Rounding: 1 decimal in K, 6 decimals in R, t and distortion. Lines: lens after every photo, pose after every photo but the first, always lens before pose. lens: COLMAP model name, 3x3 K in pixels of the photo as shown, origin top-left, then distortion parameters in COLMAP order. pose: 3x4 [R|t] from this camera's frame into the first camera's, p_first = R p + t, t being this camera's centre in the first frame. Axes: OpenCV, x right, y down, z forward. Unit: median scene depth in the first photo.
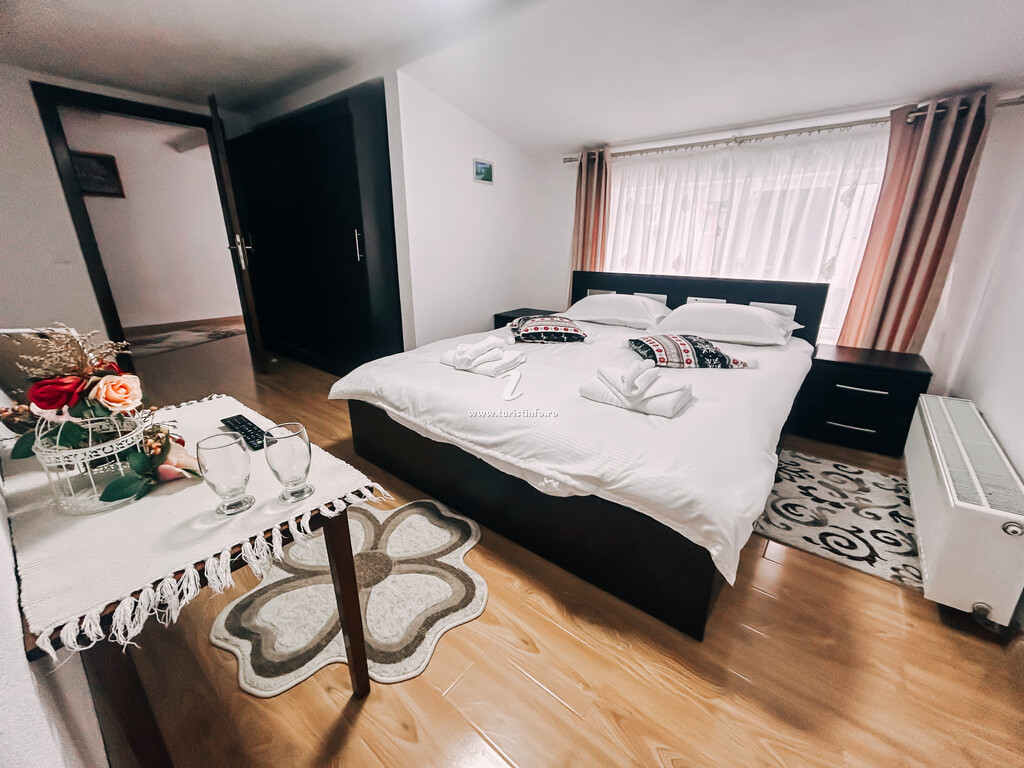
lens RADIAL K [[418.5, 0, 512.2], [0, 418.5, 379.9], [0, 0, 1]] dist [0.000061, 0.000038]
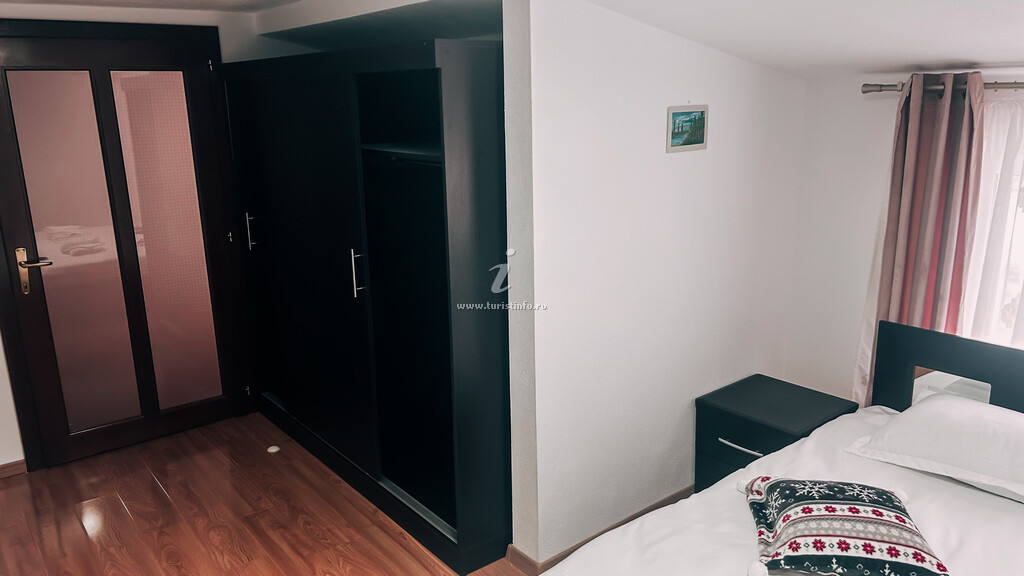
lens RADIAL K [[767.0, 0, 508.5], [0, 767.0, 289.5], [0, 0, 1]] dist [0.015178, -0.000399]
pose [[0.973978, 0.029511, -0.224711, -0.064806], [-0.043048, 0.997526, -0.055585, -0.252423], [0.222515, 0.063812, 0.972839, 0.104333]]
